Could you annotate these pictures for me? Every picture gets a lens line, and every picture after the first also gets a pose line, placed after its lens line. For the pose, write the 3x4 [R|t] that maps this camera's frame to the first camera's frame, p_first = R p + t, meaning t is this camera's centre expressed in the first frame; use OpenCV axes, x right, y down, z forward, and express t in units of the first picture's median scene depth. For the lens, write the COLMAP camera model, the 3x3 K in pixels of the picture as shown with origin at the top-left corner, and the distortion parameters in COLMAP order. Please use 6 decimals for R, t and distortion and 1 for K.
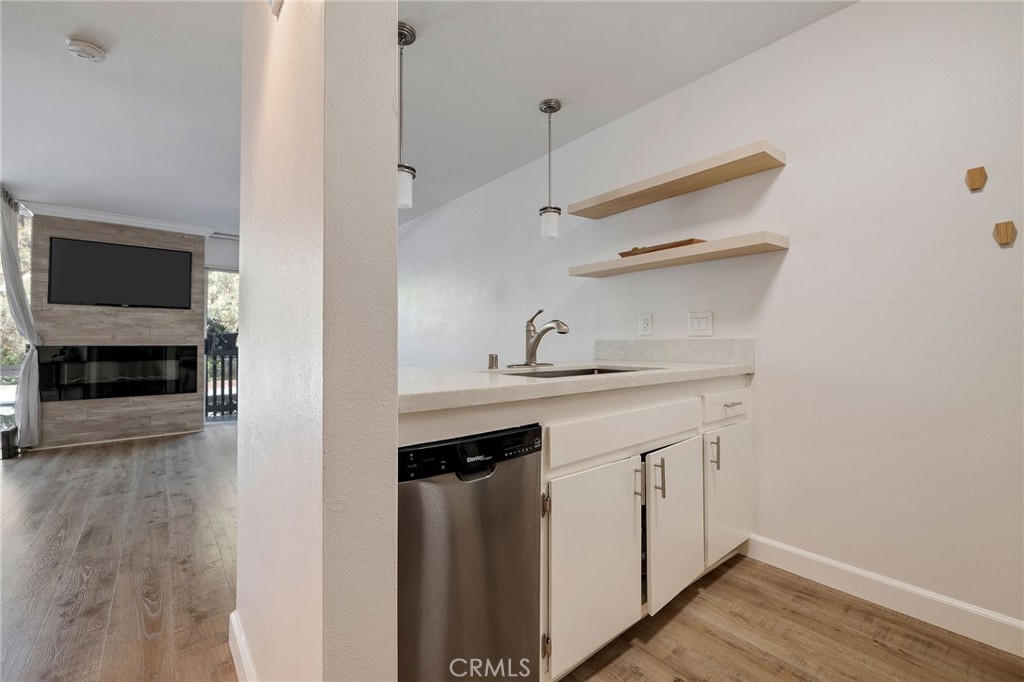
lens RADIAL K [[427.6, 0, 508.4], [0, 427.6, 338.5], [0, 0, 1]] dist [-0.000091, -0.000188]
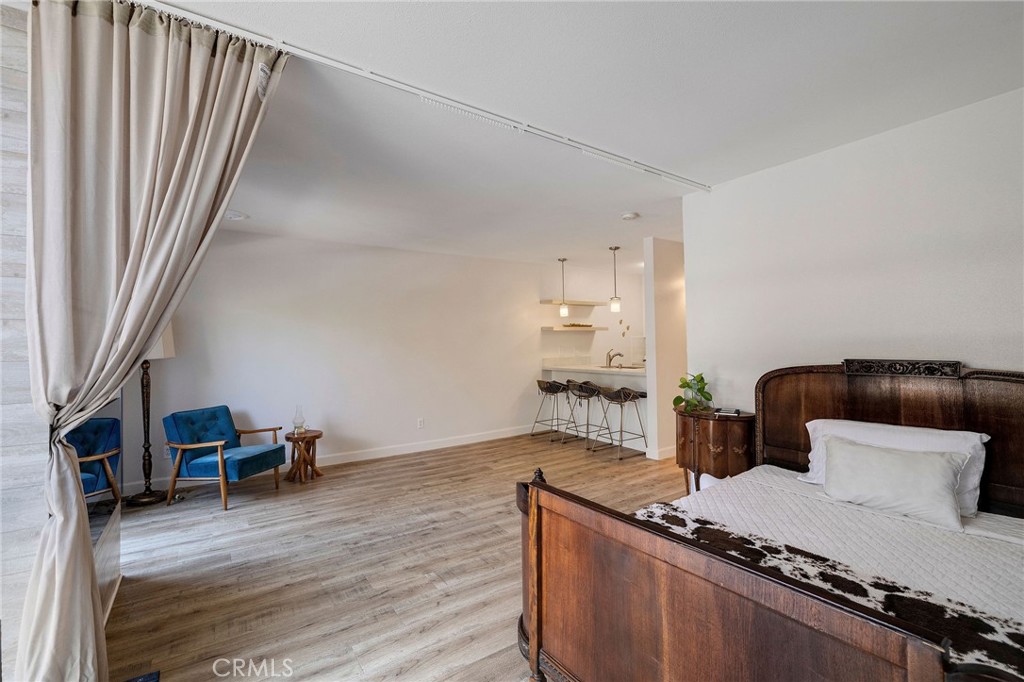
lens RADIAL K [[451.2, 0, 509.2], [0, 451.2, 336.9], [0, 0, 1]] dist [-0.001322, 0.000026]
pose [[0.083644, 0.011469, 0.996430, -2.423928], [0.000646, 0.999933, -0.011564, -0.087026], [-0.996496, 0.001611, 0.083631, 1.091250]]
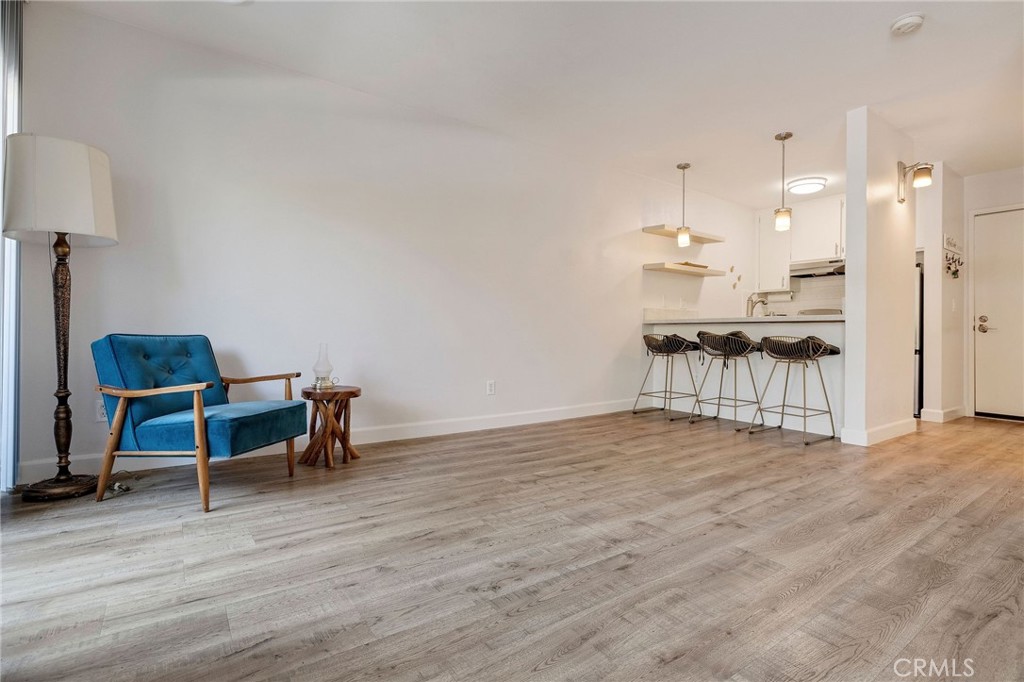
lens RADIAL K [[487.7, 0, 509.9], [0, 487.7, 335.2], [0, 0, 1]] dist [-0.000702, 0.000175]
pose [[0.063840, -0.000167, 0.997960, -1.860122], [-0.023302, 0.999727, 0.001658, 0.132686], [-0.997688, -0.023360, 0.063818, 1.548668]]
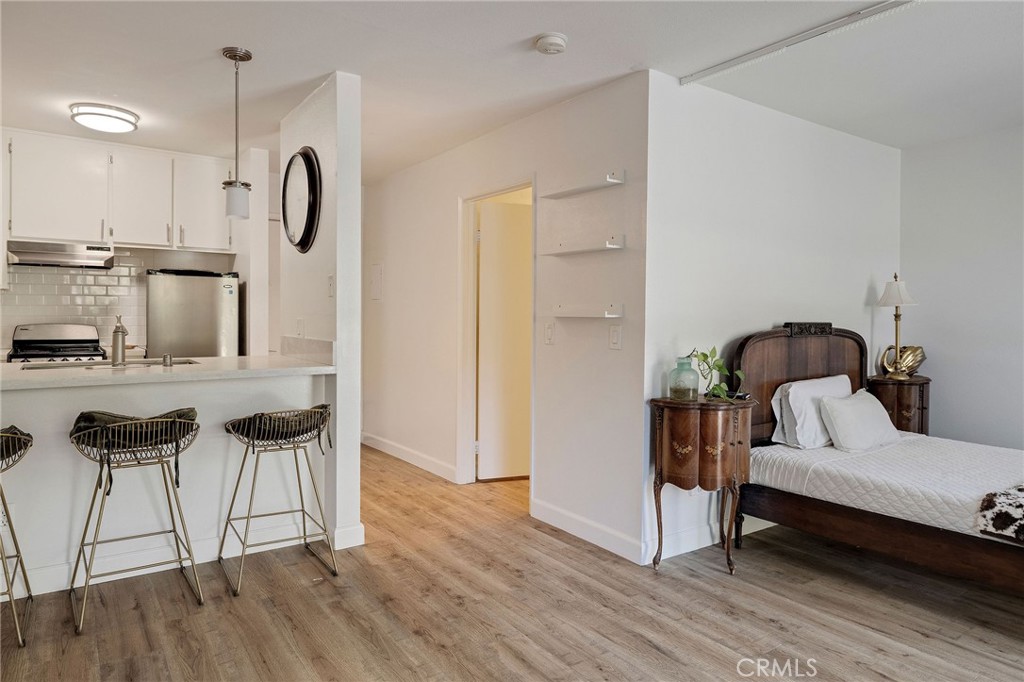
lens RADIAL K [[632.9, 0, 514.6], [0, 632.9, 323.1], [0, 0, 1]] dist [-0.001796, -0.000406]
pose [[-0.997960, -0.008280, 0.063303, -0.797054], [-0.008325, 0.999965, -0.000445, -0.040850], [-0.063297, -0.000971, -0.997994, 1.929963]]
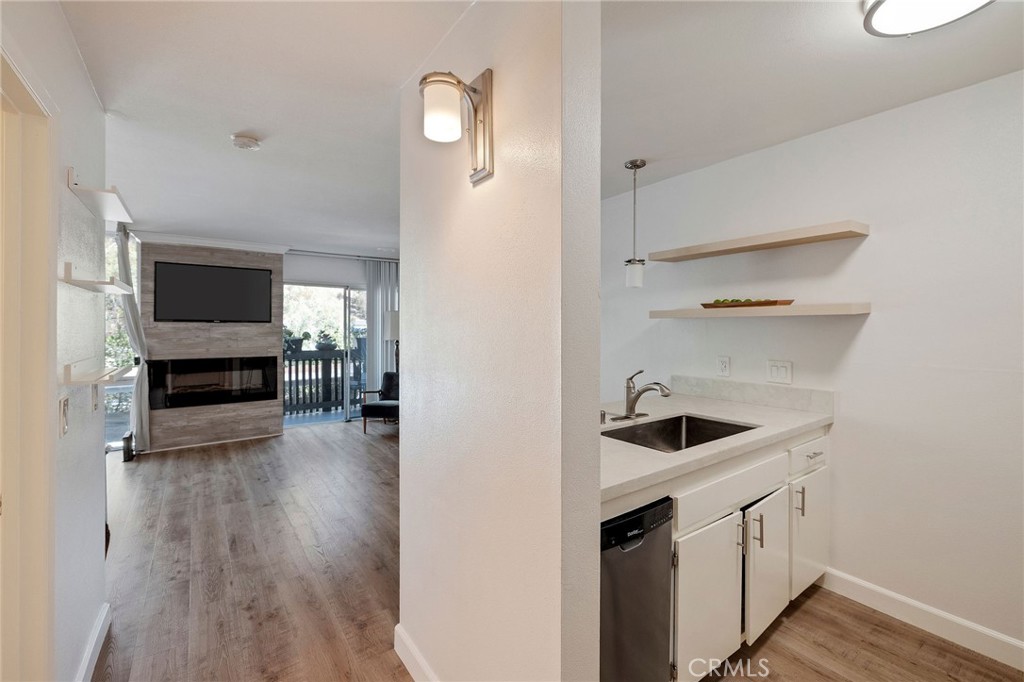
lens RADIAL K [[436.6, 0, 508.8], [0, 436.6, 333.4], [0, 0, 1]] dist [-0.000036, -0.000017]
pose [[0.998027, 0.002601, -0.062727, -0.149802], [-0.000917, 0.999639, 0.026857, -0.144193], [0.062774, -0.026746, 0.997669, -0.131362]]
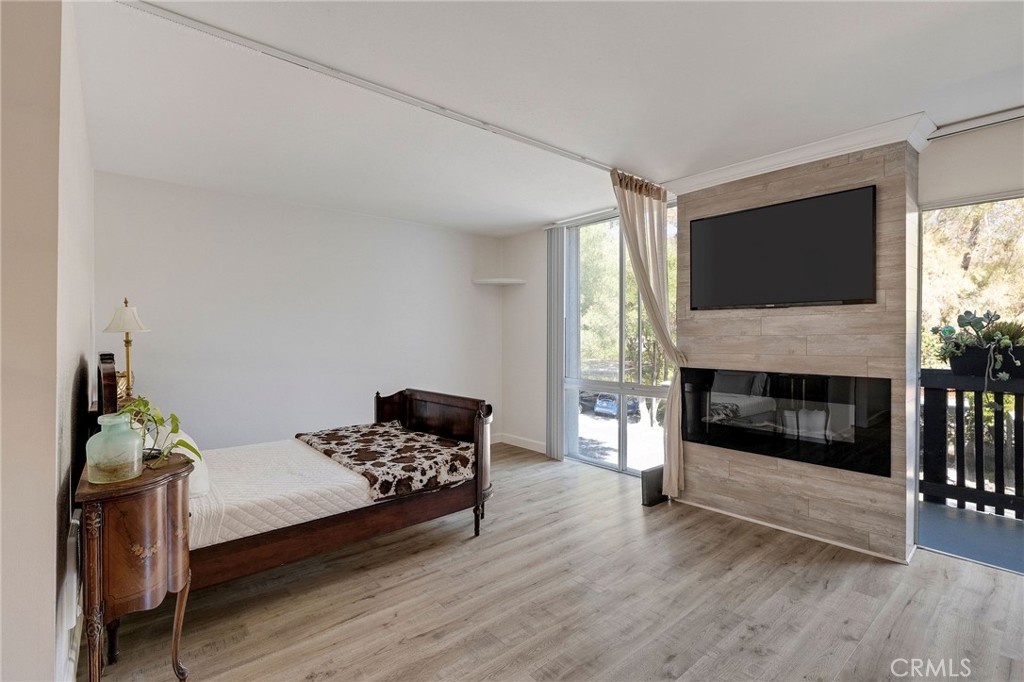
lens RADIAL K [[480.6, 0, 510.4], [0, 480.6, 336.4], [0, 0, 1]] dist [-0.003988, 0.000233]
pose [[0.020384, 0.000711, -0.999792, -0.421823], [0.012147, 0.999926, 0.000959, -0.072464], [0.999718, -0.012164, 0.020374, 1.162708]]
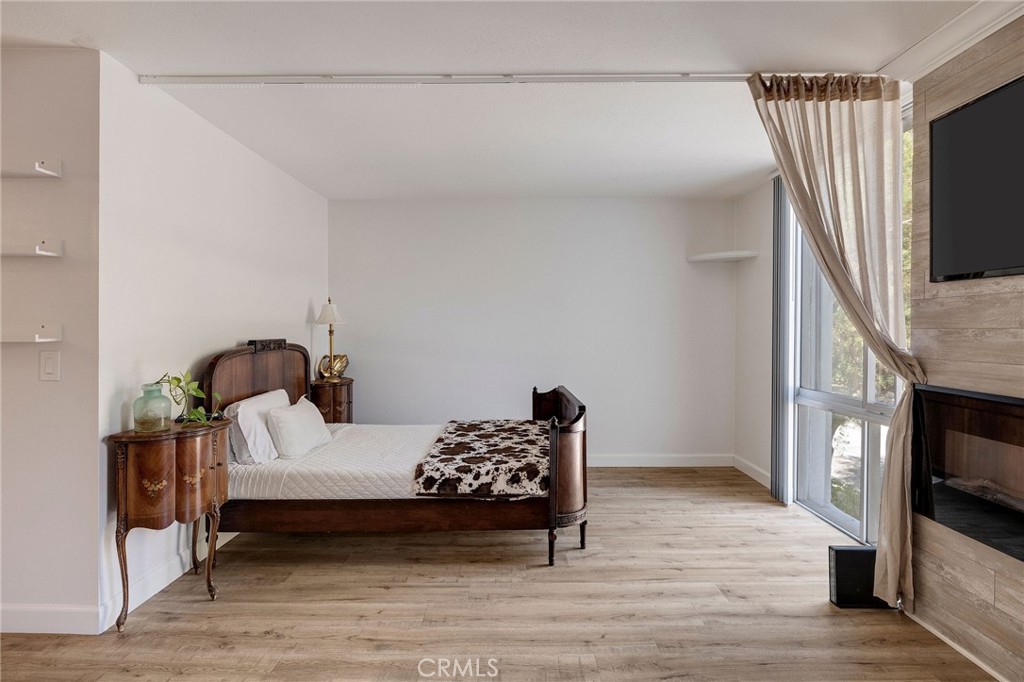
lens RADIAL K [[521.5, 0, 508.2], [0, 521.5, 329.7], [0, 0, 1]] dist [-0.002062, 0.000660]
pose [[-0.634812, 0.003382, -0.772659, -0.734228], [0.007730, 0.999968, -0.001974, -0.067576], [0.772628, -0.007226, -0.634818, 1.750125]]
